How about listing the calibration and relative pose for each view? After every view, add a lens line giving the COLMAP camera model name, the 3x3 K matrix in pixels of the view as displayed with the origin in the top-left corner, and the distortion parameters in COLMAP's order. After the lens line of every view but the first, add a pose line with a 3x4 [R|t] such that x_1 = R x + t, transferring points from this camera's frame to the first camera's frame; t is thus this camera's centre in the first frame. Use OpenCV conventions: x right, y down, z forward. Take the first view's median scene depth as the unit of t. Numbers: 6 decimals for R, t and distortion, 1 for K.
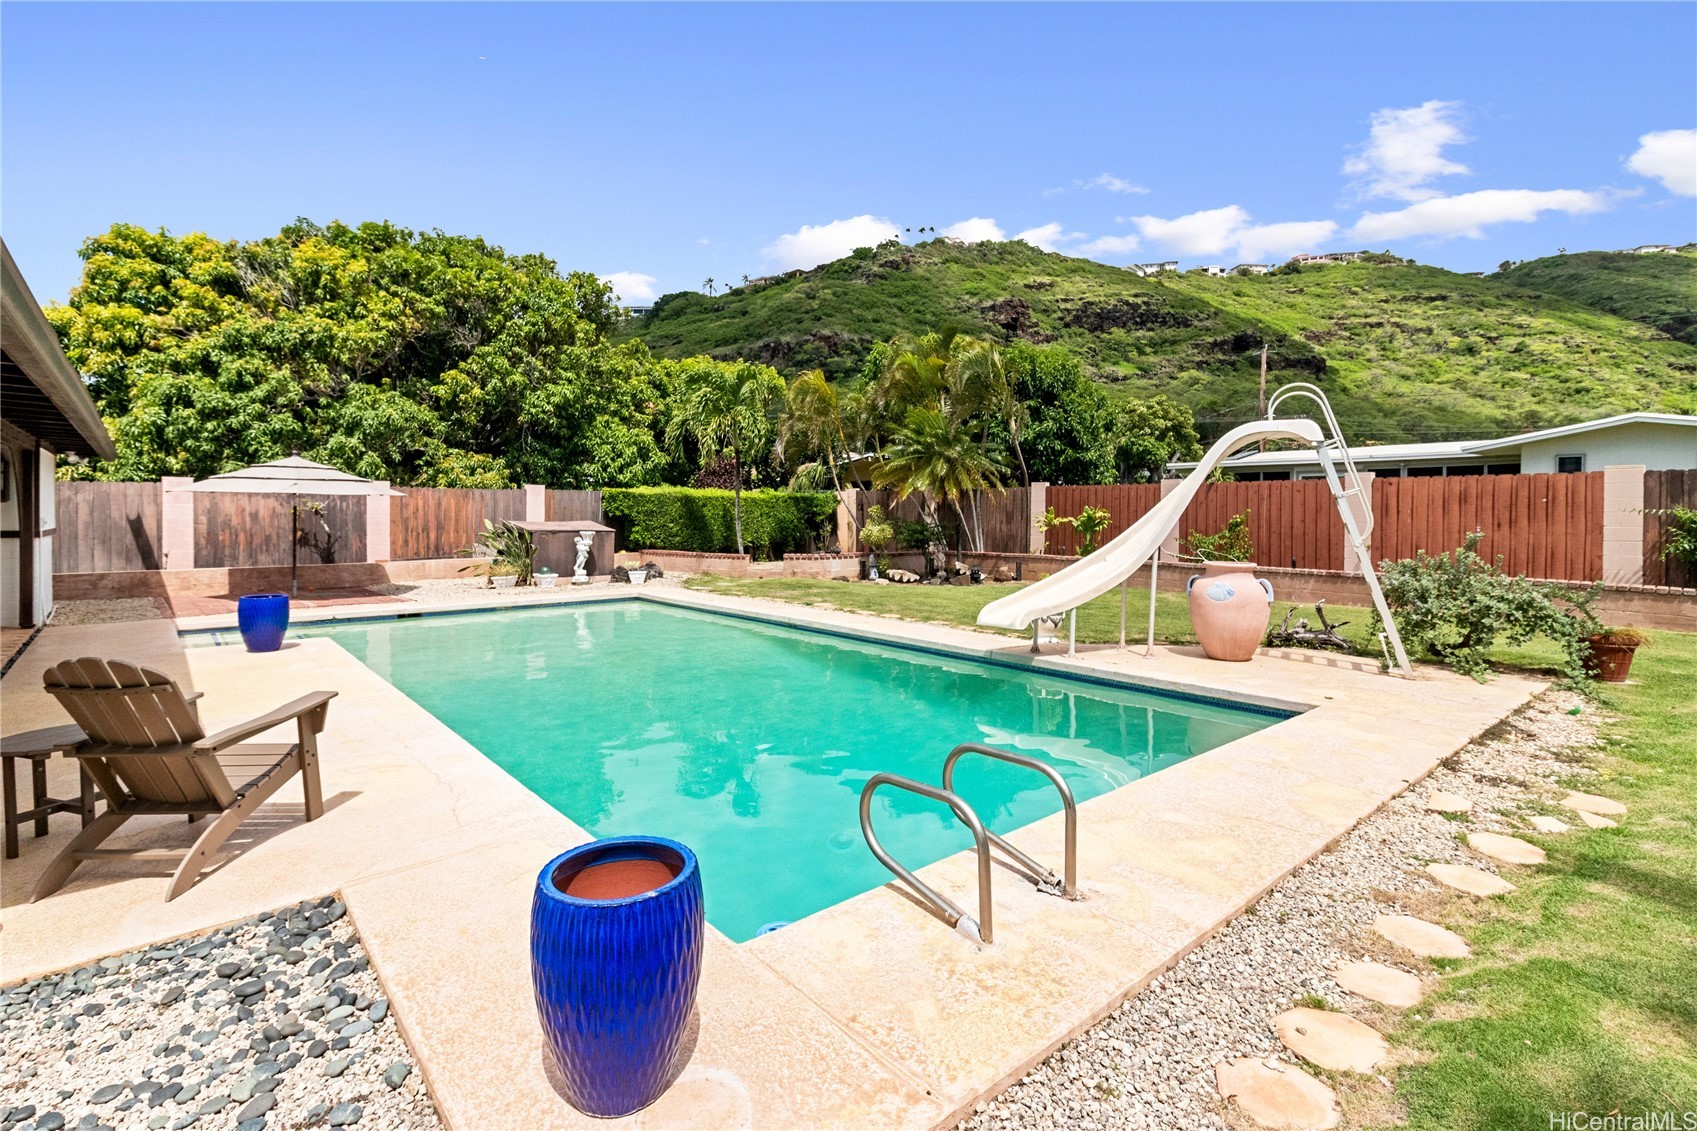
lens RADIAL K [[816.7, 0, 845.4], [0, 816.7, 516.1], [0, 0, 1]] dist [0.012912, -0.000070]
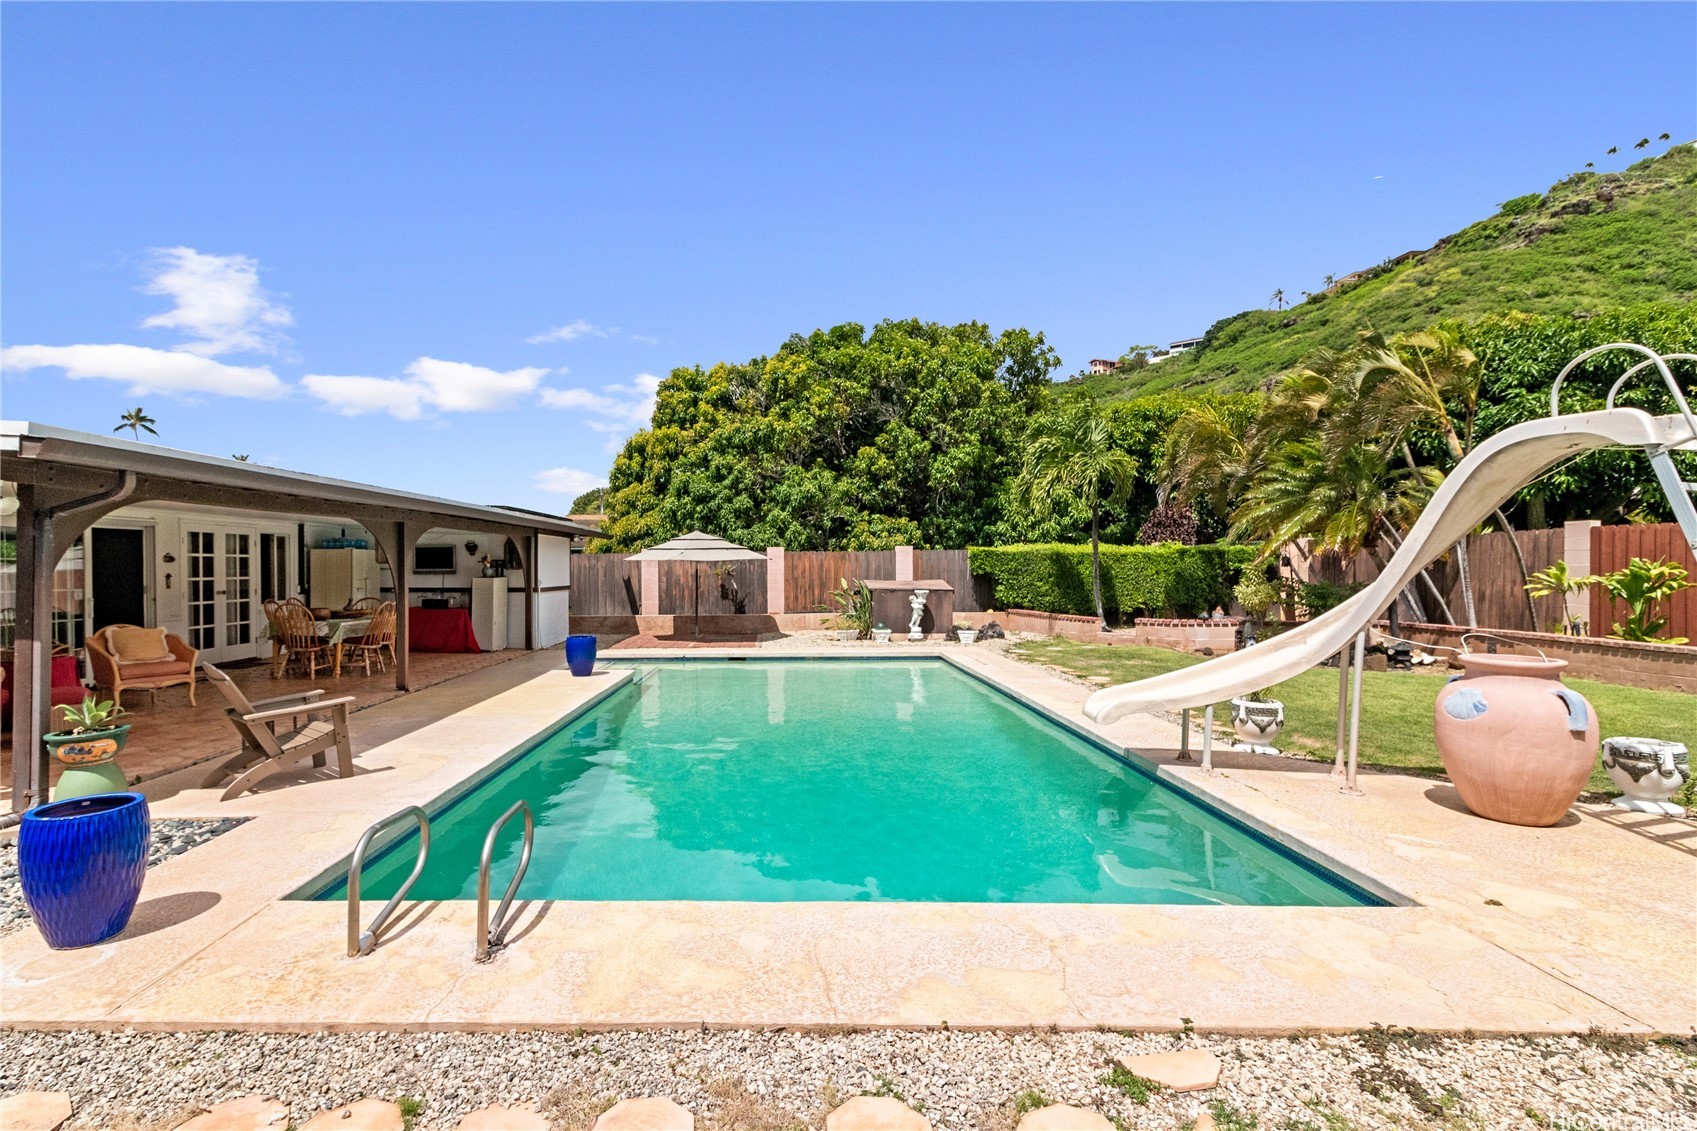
lens RADIAL K [[820.3, 0, 754.5], [0, 820.3, 571.8], [0, 0, 1]] dist [0.003124, -0.000570]
pose [[0.734807, -0.005756, -0.678252, 0.189024], [0.006256, 0.999979, -0.001708, -0.003580], [0.678247, -0.002988, 0.734828, 0.071503]]
